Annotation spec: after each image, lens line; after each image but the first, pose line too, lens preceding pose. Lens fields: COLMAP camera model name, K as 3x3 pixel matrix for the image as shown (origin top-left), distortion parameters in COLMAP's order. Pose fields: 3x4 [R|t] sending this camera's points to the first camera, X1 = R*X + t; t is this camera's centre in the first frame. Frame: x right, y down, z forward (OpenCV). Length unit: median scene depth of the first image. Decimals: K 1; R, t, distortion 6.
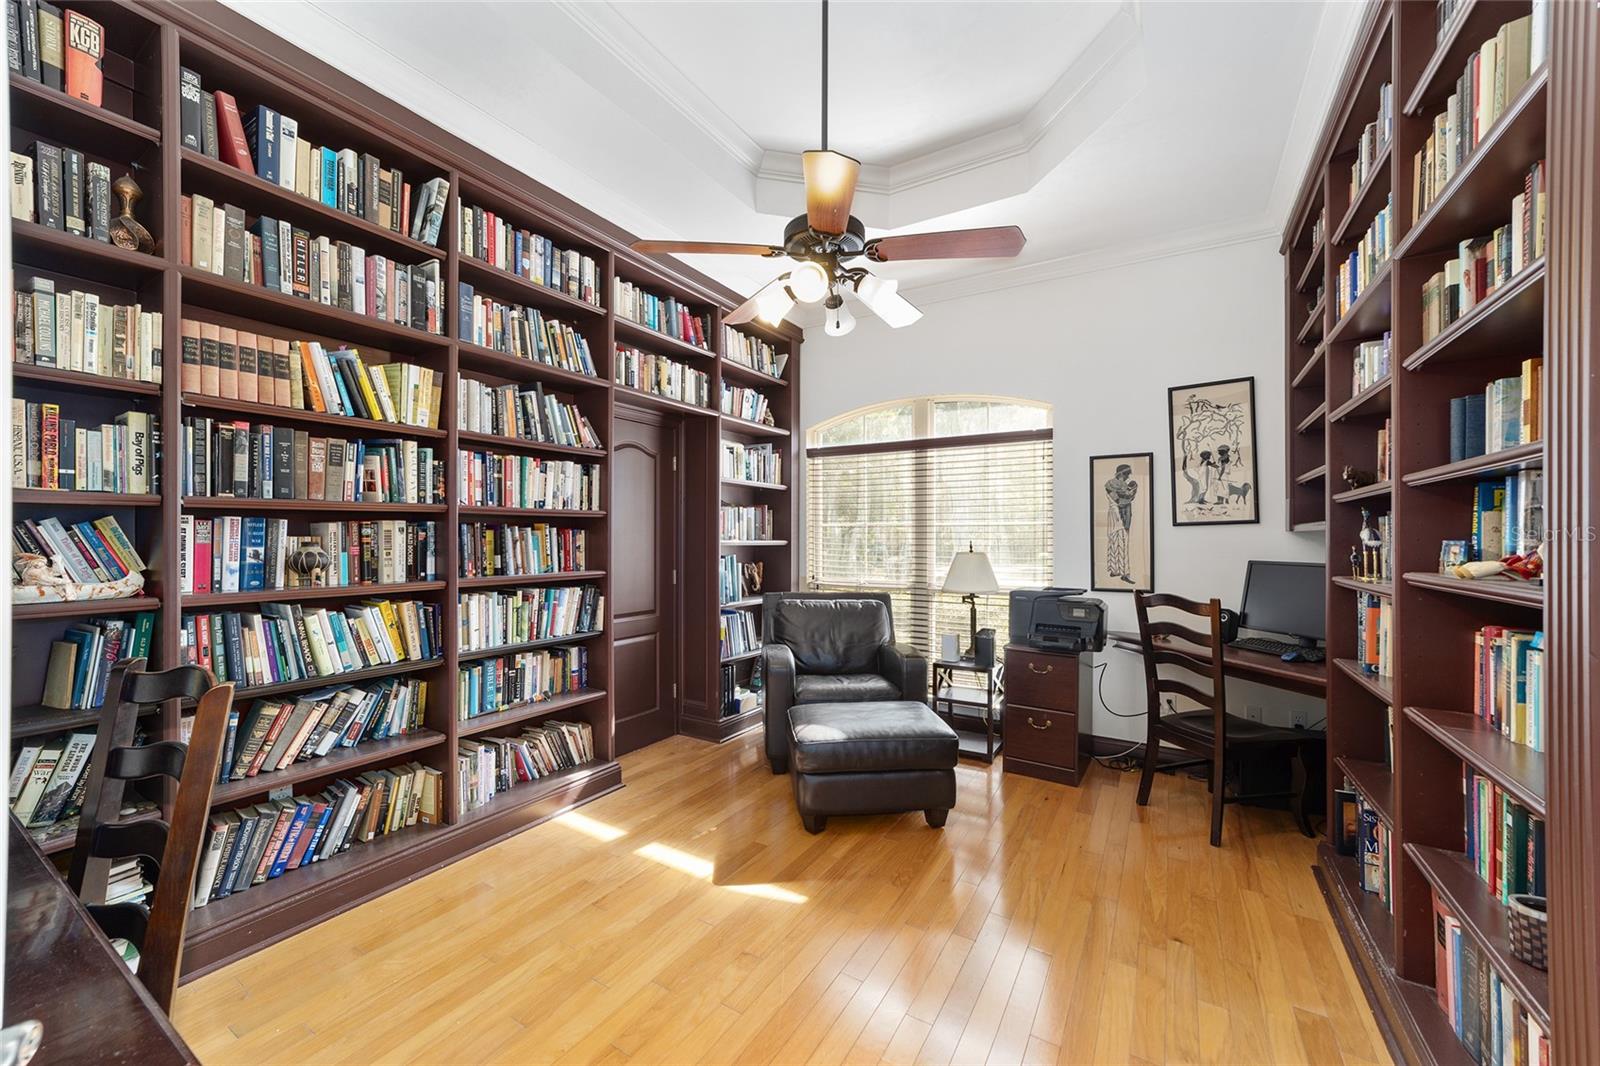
lens RADIAL K [[614.8, 0, 796.6], [0, 614.8, 540.5], [0, 0, 1]] dist [0.000650, 0.001102]
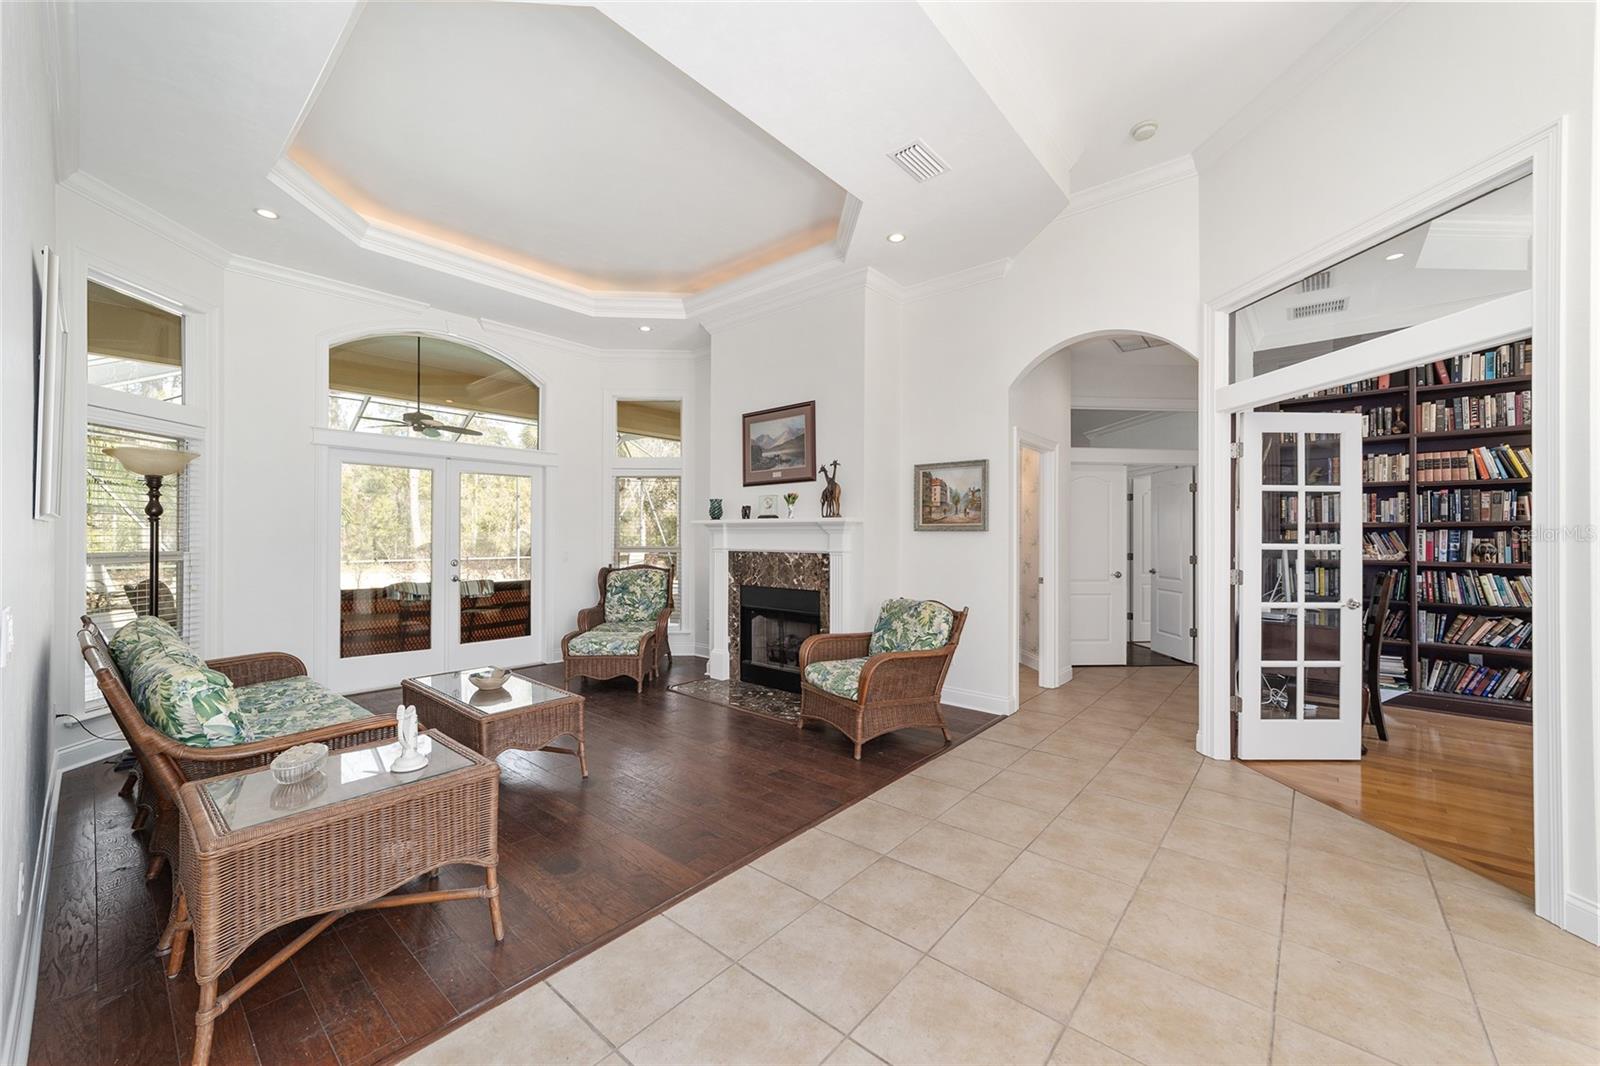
lens RADIAL K [[614.8, 0, 789.3], [0, 614.8, 528.6], [0, 0, 1]] dist [0.000650, 0.001102]
pose [[-0.166237, -0.008309, -0.986051, 1.782146], [-0.003378, 0.999963, -0.007856, -0.016329], [0.986080, 0.002025, -0.166259, -1.046702]]
